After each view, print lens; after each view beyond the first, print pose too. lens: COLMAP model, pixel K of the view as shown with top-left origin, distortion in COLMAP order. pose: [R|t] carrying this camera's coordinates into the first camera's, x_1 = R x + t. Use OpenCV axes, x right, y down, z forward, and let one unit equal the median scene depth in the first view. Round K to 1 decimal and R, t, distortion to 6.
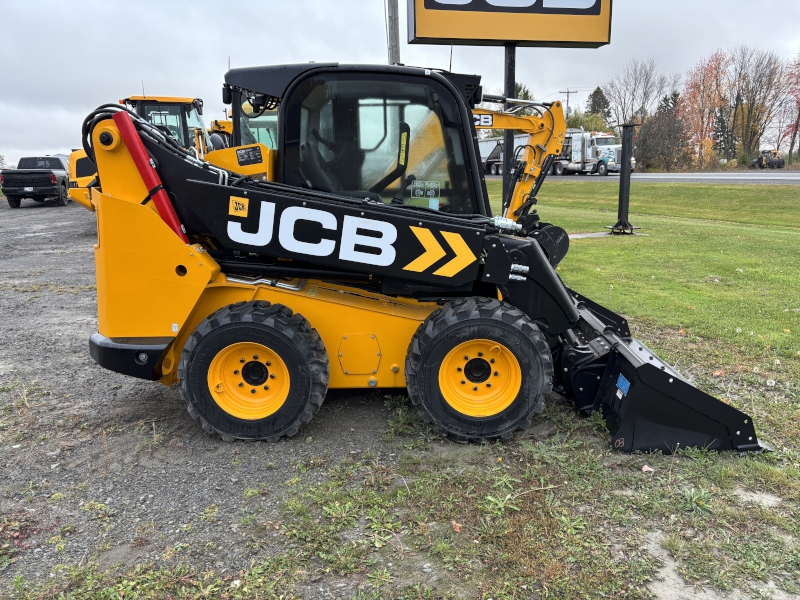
lens RADIAL K [[602.4, 0, 397.6], [0, 602.4, 297.8], [0, 0, 1]] dist [0.057984, -0.074738]
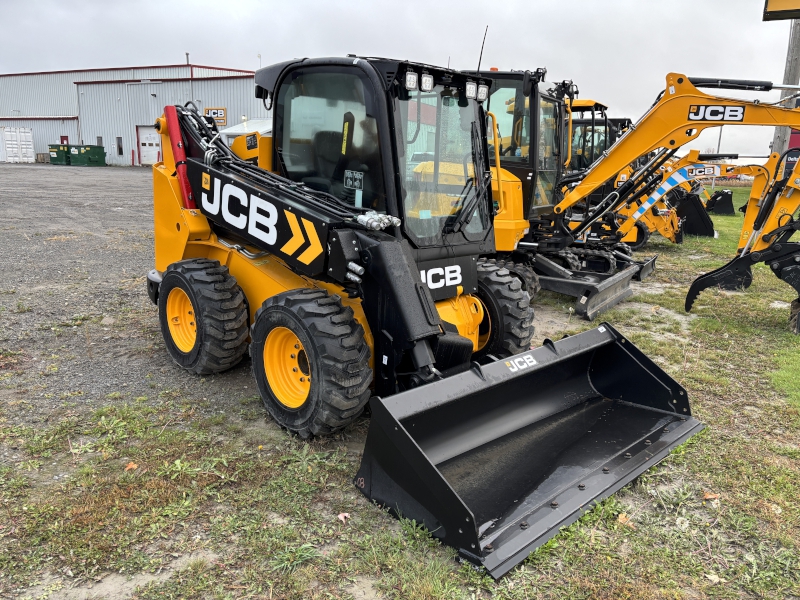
lens RADIAL K [[606.6, 0, 400.1], [0, 606.6, 289.4], [0, 0, 1]] dist [-0.034914, 0.001421]
pose [[0.710075, 0.186125, -0.679081, 0.889571], [-0.193770, 0.978846, 0.065672, -0.091101], [0.676939, 0.084954, 0.731120, 0.381655]]
